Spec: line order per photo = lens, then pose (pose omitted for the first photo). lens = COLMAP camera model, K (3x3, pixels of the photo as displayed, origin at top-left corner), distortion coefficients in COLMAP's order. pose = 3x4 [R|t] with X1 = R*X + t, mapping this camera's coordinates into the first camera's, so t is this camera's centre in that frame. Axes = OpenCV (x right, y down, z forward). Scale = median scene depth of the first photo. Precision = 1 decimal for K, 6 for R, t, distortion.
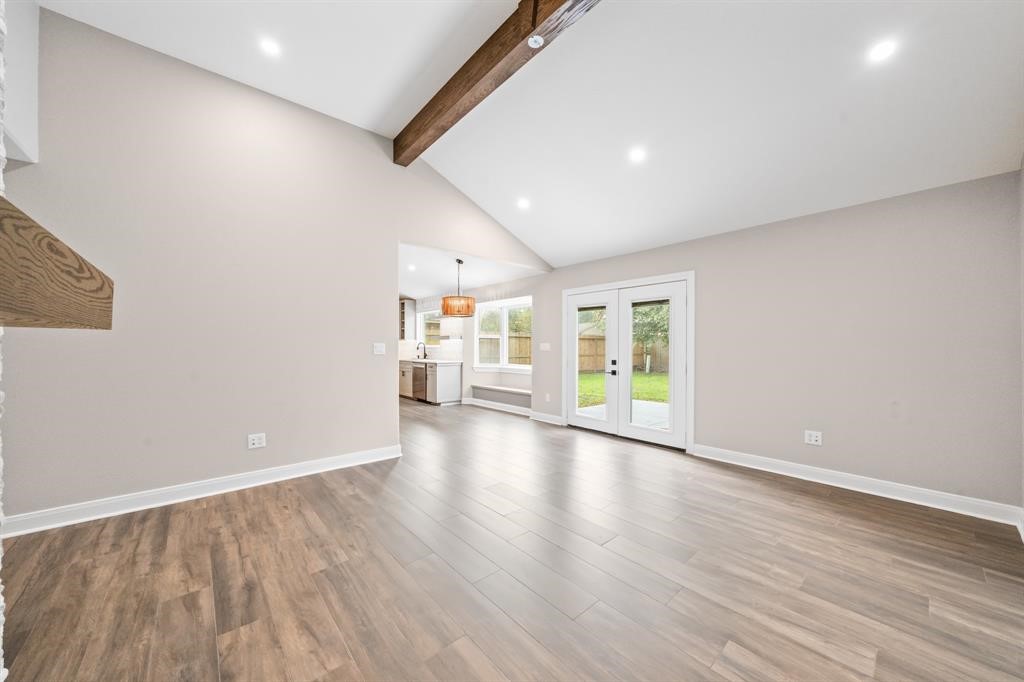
lens RADIAL K [[362.5, 0, 516.6], [0, 362.5, 341.5], [0, 0, 1]] dist [-0.001580, -0.000013]
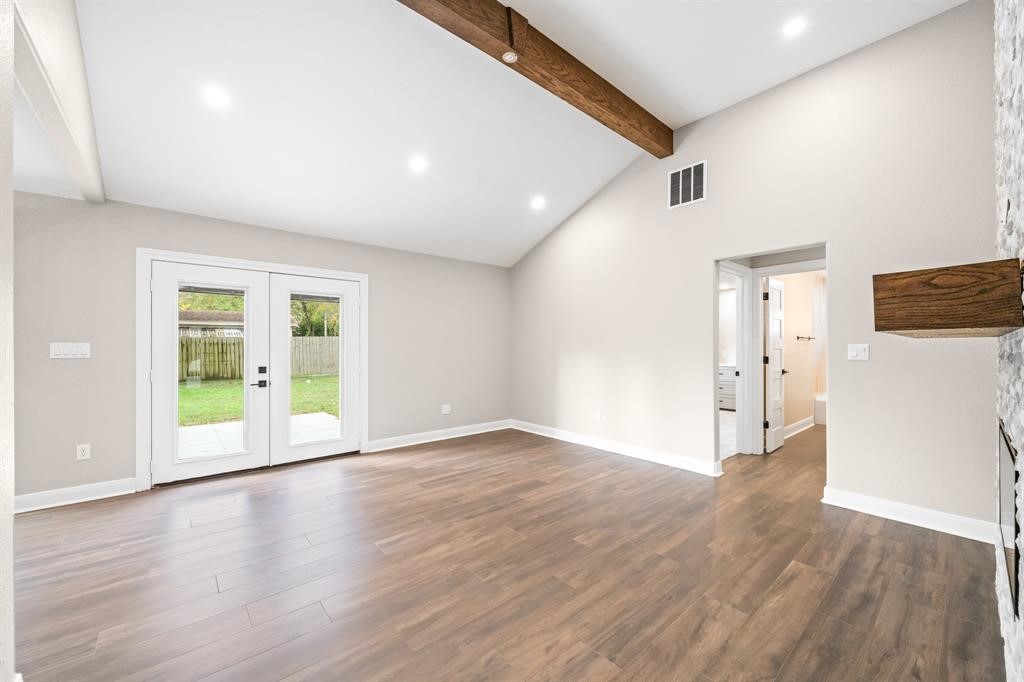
lens RADIAL K [[399.1, 0, 512.0], [0, 399.1, 341.0], [0, 0, 1]] dist [0.001322, 0.000031]
pose [[0.015720, 0.011886, 0.999806, -1.010844], [-0.009522, 0.999886, -0.011737, 0.006065], [-0.999831, -0.009336, 0.015832, 0.894641]]
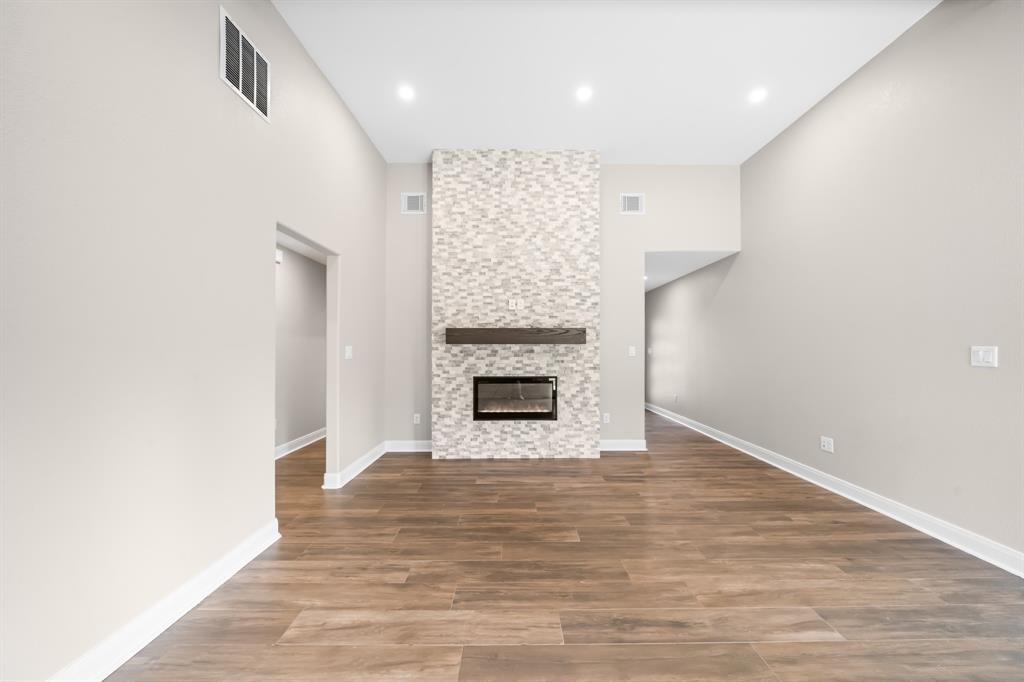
lens RADIAL K [[362.5, 0, 516.6], [0, 362.5, 341.5], [0, 0, 1]] dist [-0.001580, -0.000013]
pose [[-0.654355, -0.016753, -0.756002, 0.745777], [0.007025, 0.999577, -0.028231, 0.013186], [0.756155, -0.023784, -0.653960, 1.228463]]
